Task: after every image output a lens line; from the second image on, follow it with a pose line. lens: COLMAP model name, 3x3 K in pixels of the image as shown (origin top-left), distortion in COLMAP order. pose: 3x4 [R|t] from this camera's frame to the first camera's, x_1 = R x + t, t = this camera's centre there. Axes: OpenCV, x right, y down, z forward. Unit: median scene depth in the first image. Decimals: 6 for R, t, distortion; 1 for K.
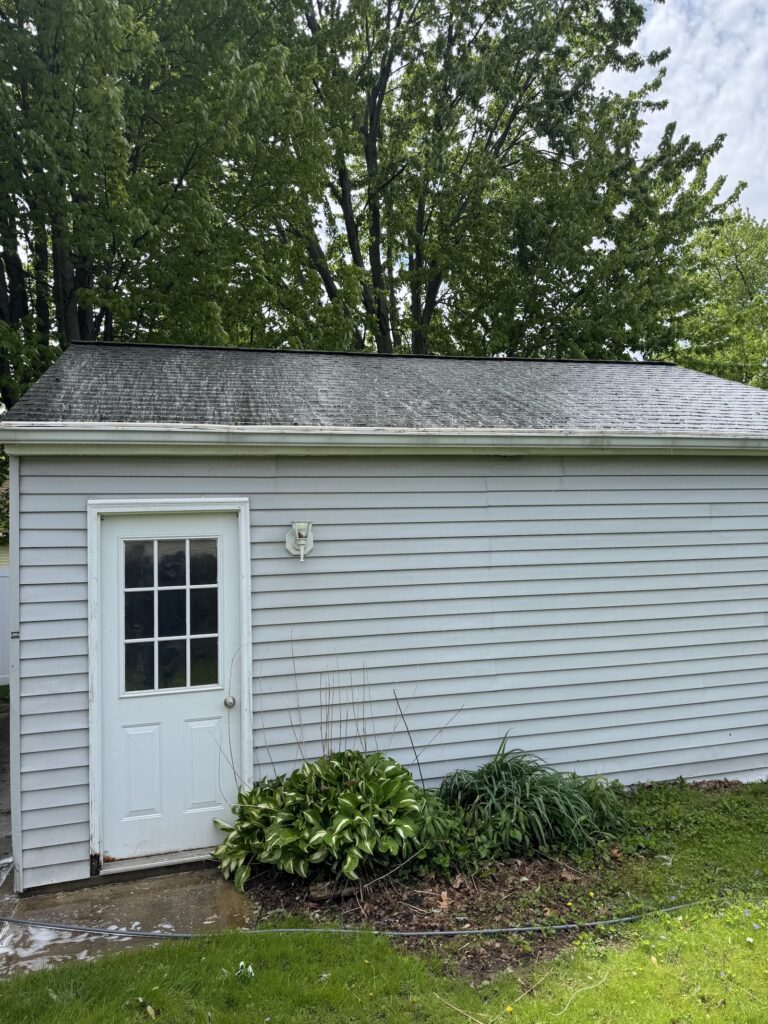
lens RADIAL K [[716.0, 0, 380.9], [0, 716.0, 501.0], [0, 0, 1]] dist [0.081337, -0.139136]
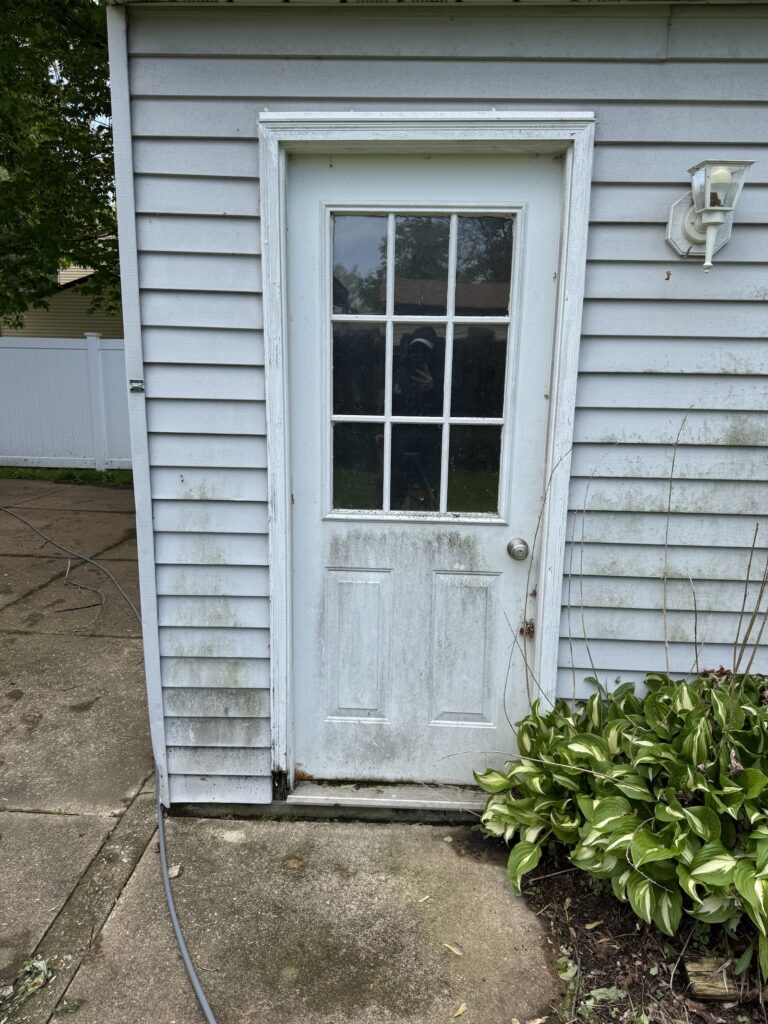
lens RADIAL K [[723.6, 0, 386.8], [0, 723.6, 512.0], [0, 0, 1]] dist [0.083392, -0.094730]
pose [[0.949172, 0.108628, -0.295418, -0.150562], [-0.026486, 0.962796, 0.268930, 0.116219], [0.313640, -0.247436, 0.916736, 0.505071]]
